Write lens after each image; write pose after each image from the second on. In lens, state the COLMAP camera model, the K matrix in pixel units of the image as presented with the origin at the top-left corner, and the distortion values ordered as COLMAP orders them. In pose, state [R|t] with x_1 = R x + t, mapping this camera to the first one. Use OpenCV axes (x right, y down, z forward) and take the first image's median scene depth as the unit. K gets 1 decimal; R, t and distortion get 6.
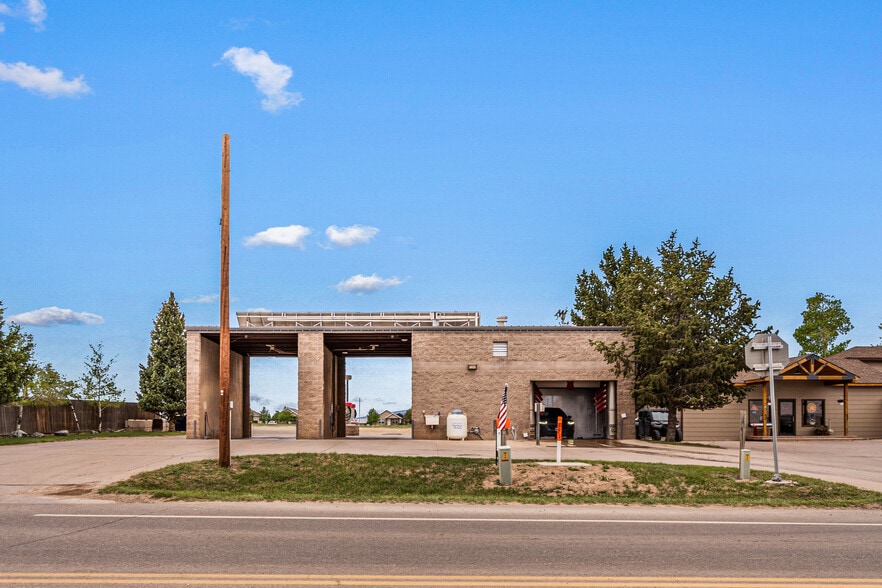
lens RADIAL K [[626.8, 0, 437.1], [0, 626.8, 414.4], [0, 0, 1]] dist [0.000767, 0.001354]
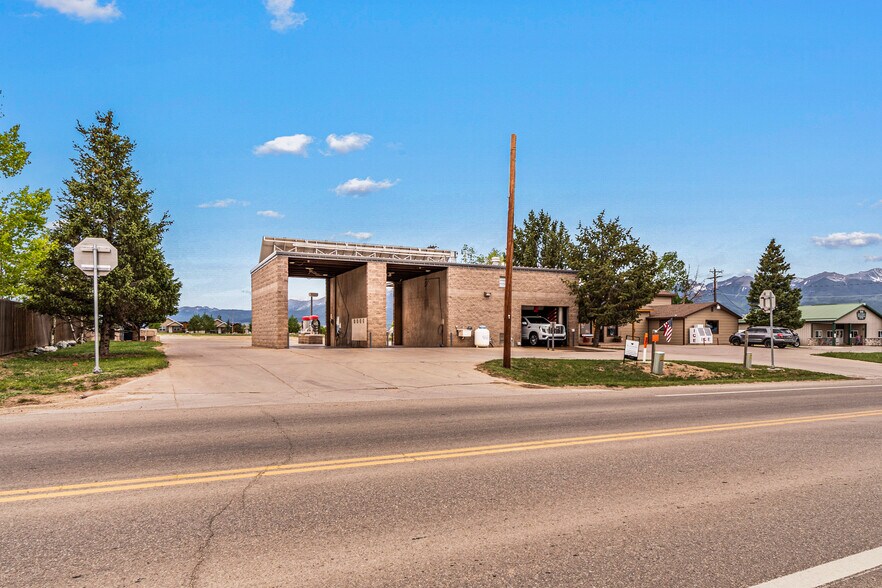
lens RADIAL K [[539.8, 0, 423.3], [0, 539.8, 340.2], [0, 0, 1]] dist [0.005309, 0.002882]
pose [[0.908063, -0.002152, 0.418827, -0.566137], [-0.011243, 0.999501, 0.029513, -0.008411], [-0.418682, -0.031508, 0.907586, -0.018011]]
